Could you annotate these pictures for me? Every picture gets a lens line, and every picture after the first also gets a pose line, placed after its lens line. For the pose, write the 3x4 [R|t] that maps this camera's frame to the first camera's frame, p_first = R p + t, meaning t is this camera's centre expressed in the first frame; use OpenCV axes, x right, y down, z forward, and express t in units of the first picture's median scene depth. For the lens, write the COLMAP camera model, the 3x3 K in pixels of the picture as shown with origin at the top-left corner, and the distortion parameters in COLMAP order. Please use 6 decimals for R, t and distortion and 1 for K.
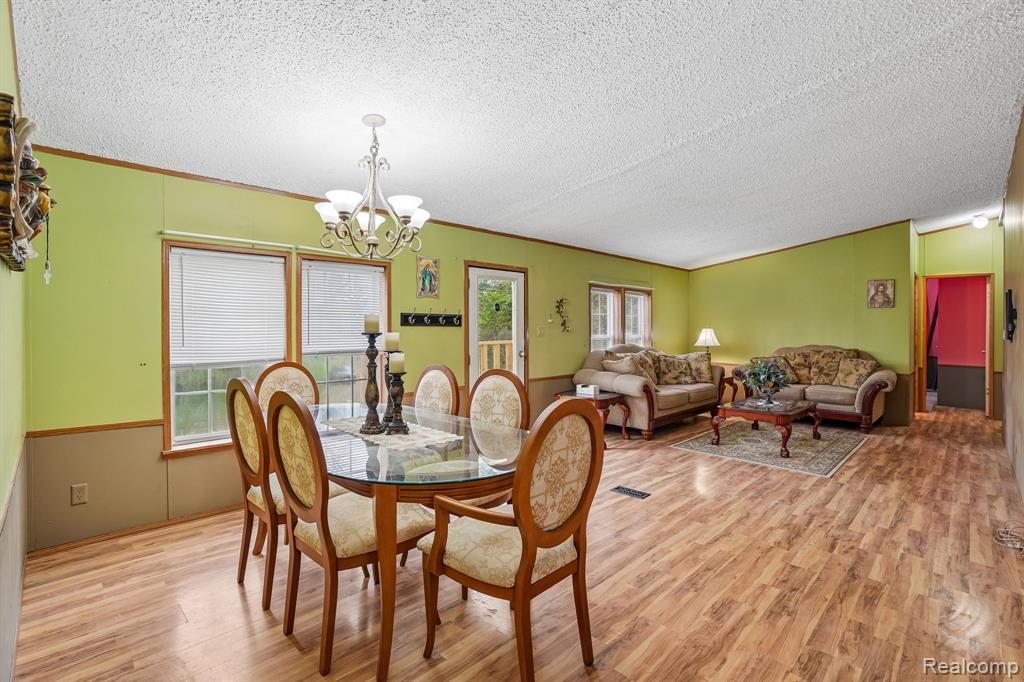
lens RADIAL K [[477.2, 0, 511.7], [0, 477.2, 331.3], [0, 0, 1]] dist [-0.055381, 0.020791]
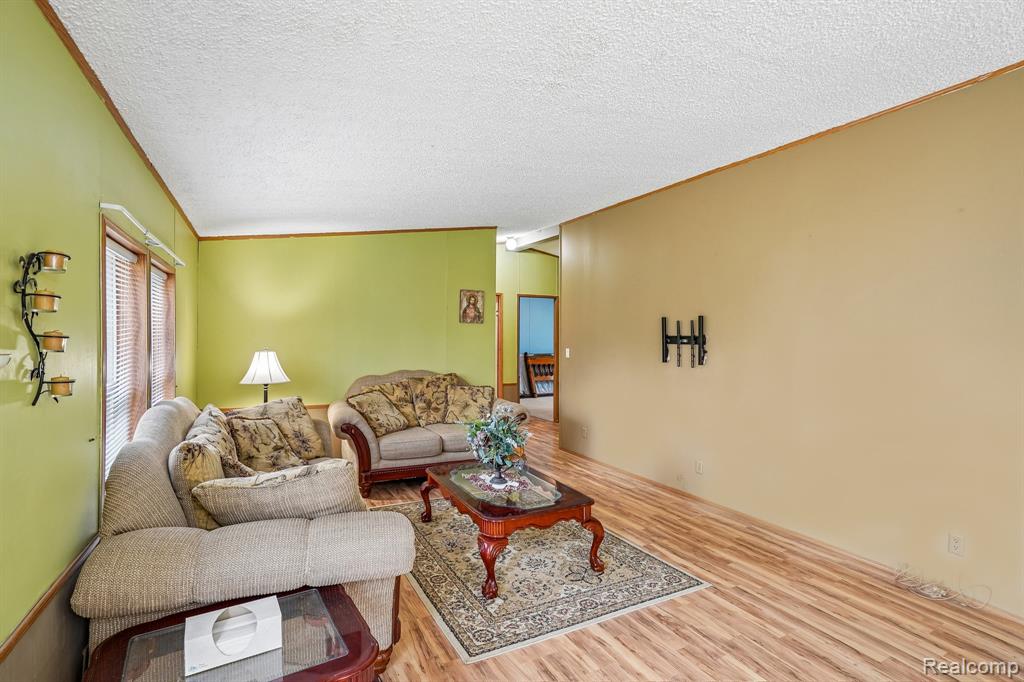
lens RADIAL K [[479.7, 0, 508.3], [0, 479.7, 338.8], [0, 0, 1]] dist [-0.050487, 0.016978]
pose [[0.292779, -0.005158, 0.956166, -0.033382], [-0.001075, 0.999983, 0.005723, -0.030435], [-0.956180, -0.002703, 0.292769, 0.767429]]
